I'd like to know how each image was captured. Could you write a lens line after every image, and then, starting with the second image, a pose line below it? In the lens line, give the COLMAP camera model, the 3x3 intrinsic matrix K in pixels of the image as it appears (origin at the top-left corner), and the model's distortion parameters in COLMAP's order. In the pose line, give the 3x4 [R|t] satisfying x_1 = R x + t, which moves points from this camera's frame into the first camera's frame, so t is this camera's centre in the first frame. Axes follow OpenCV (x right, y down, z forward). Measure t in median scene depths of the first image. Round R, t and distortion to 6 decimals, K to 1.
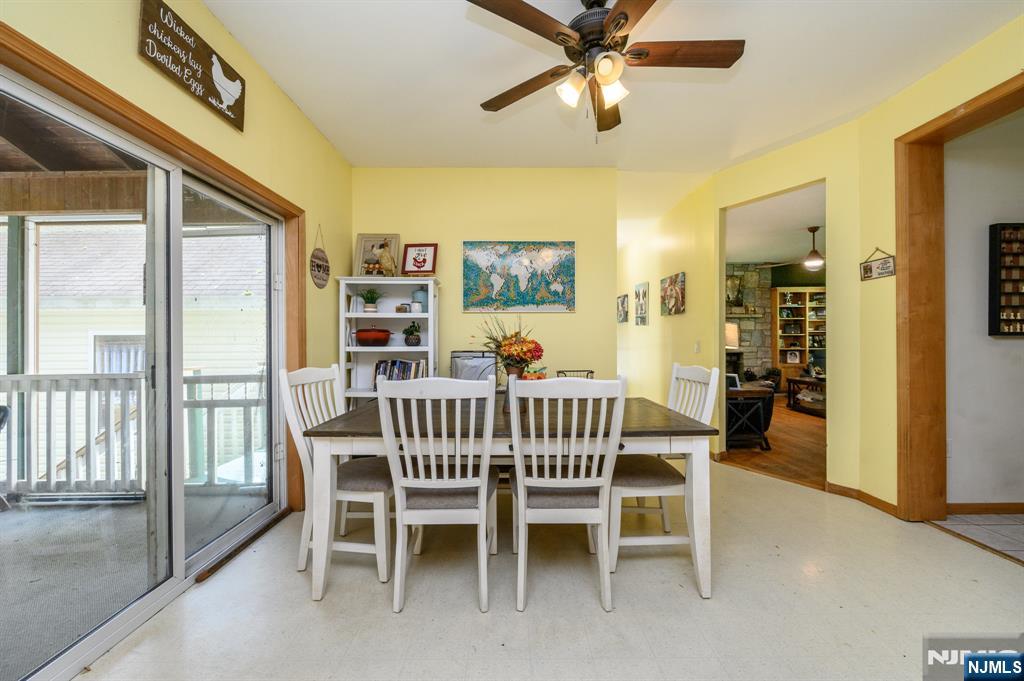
lens RADIAL K [[403.1, 0, 513.3], [0, 403.1, 337.4], [0, 0, 1]] dist [-0.000962, -0.000414]
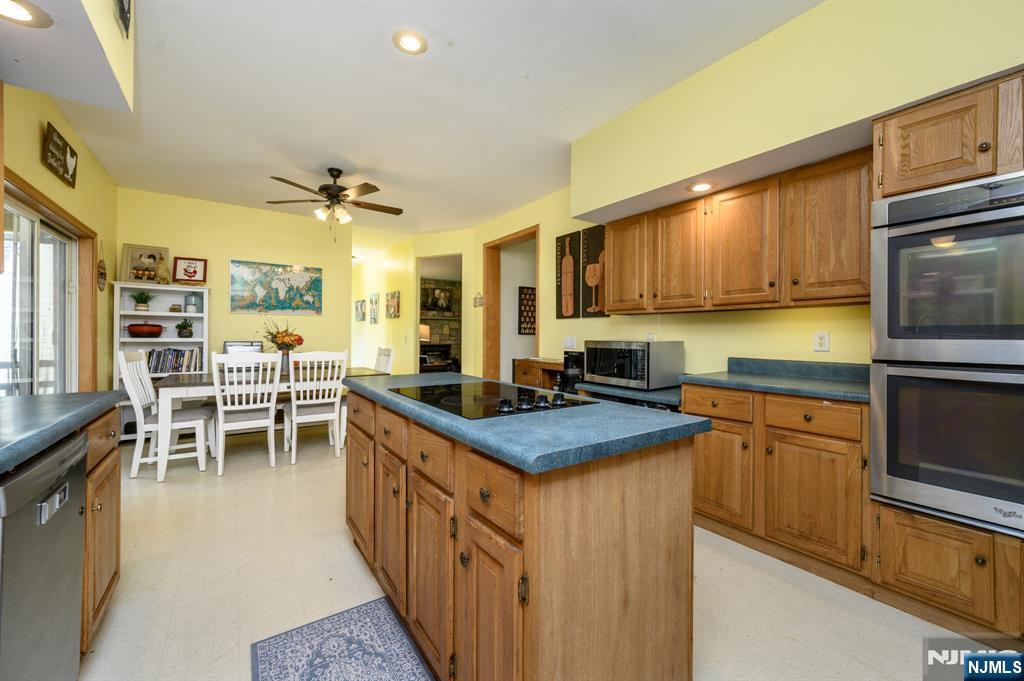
lens RADIAL K [[403.1, 0, 513.3], [0, 403.1, 337.4], [0, 0, 1]] dist [-0.000962, -0.000414]
pose [[0.824072, 0.005538, 0.566458, -0.131565], [-0.012946, 0.999875, 0.009058, -0.006286], [-0.566337, -0.014798, 0.824041, -0.773379]]
